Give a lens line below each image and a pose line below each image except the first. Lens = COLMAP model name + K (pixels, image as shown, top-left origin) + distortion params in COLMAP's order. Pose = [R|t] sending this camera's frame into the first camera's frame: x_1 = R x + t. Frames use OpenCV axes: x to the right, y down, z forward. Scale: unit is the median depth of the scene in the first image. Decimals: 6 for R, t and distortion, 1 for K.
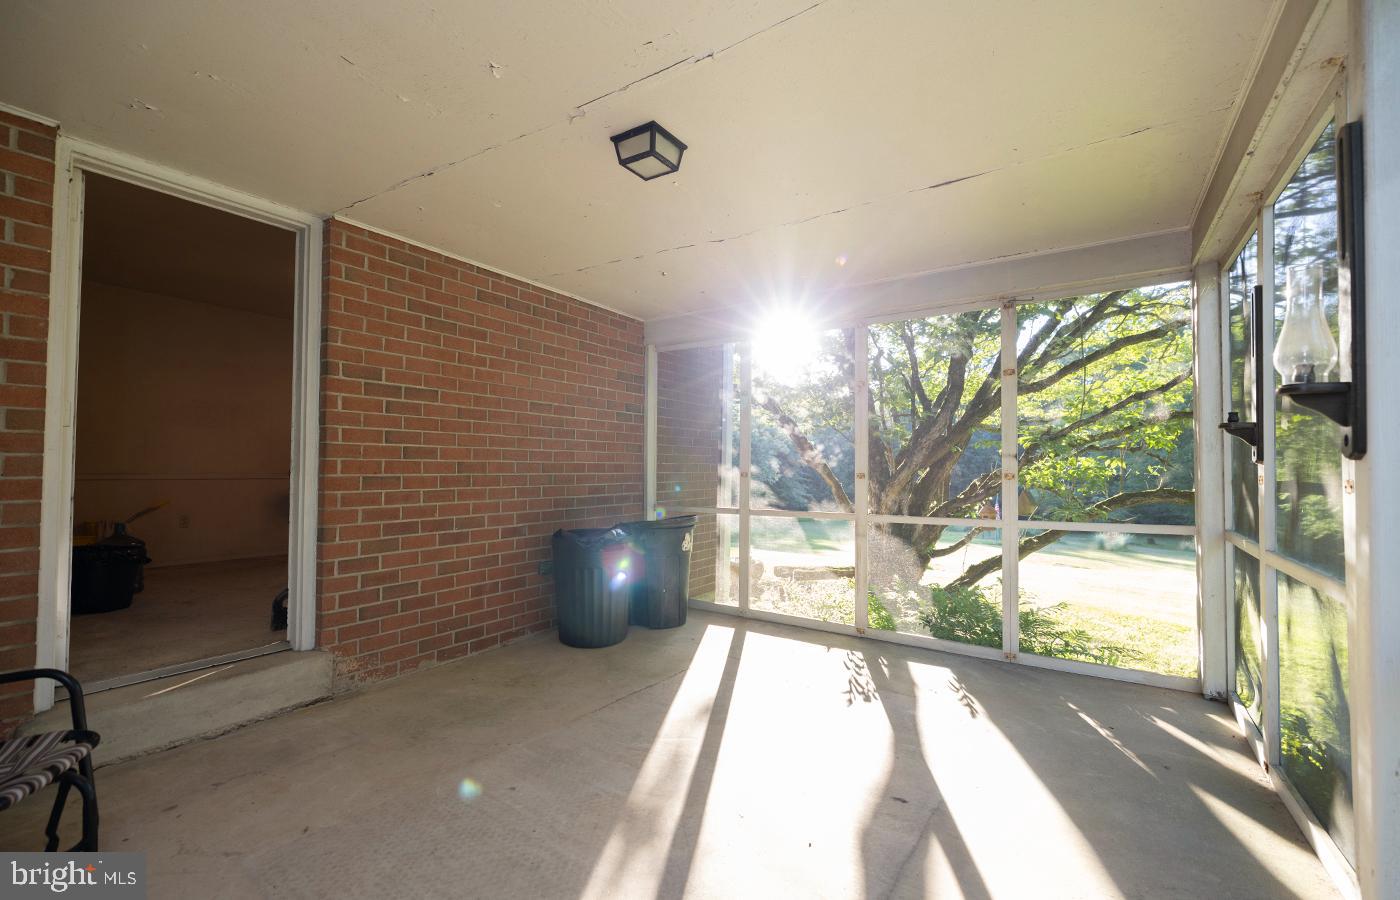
lens RADIAL K [[585.6, 0, 700.0], [0, 585.6, 450.0], [0, 0, 1]] dist [0.000663, -0.000281]
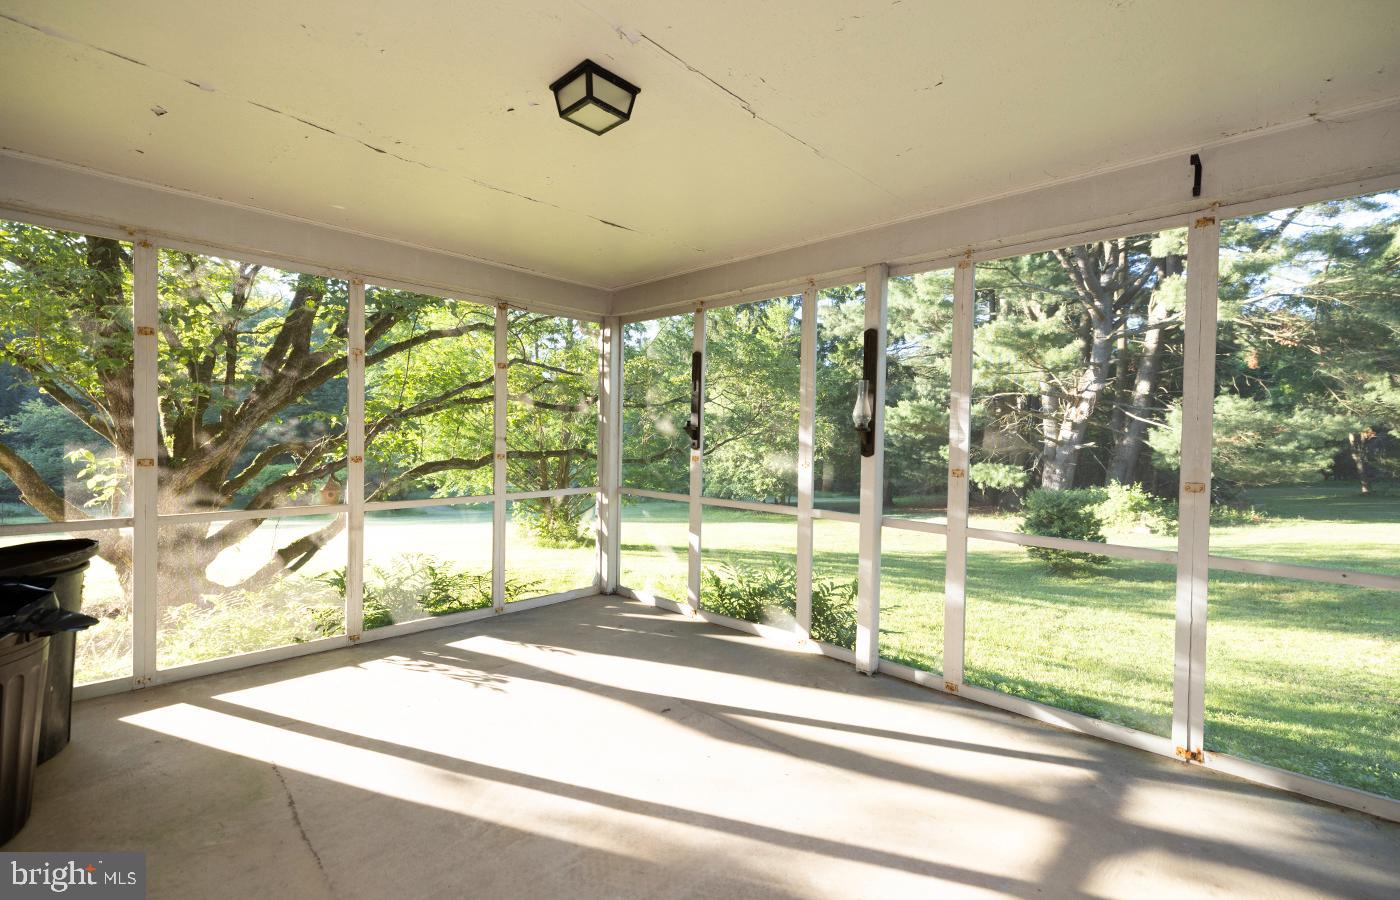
lens RADIAL K [[585.6, 0, 700.0], [0, 585.6, 450.0], [0, 0, 1]] dist [0.000663, -0.000281]
pose [[0.224587, -0.021676, 0.974213, -0.590479], [-0.044109, 0.998502, 0.032385, -0.025687], [-0.973455, -0.050245, 0.223294, 0.426297]]
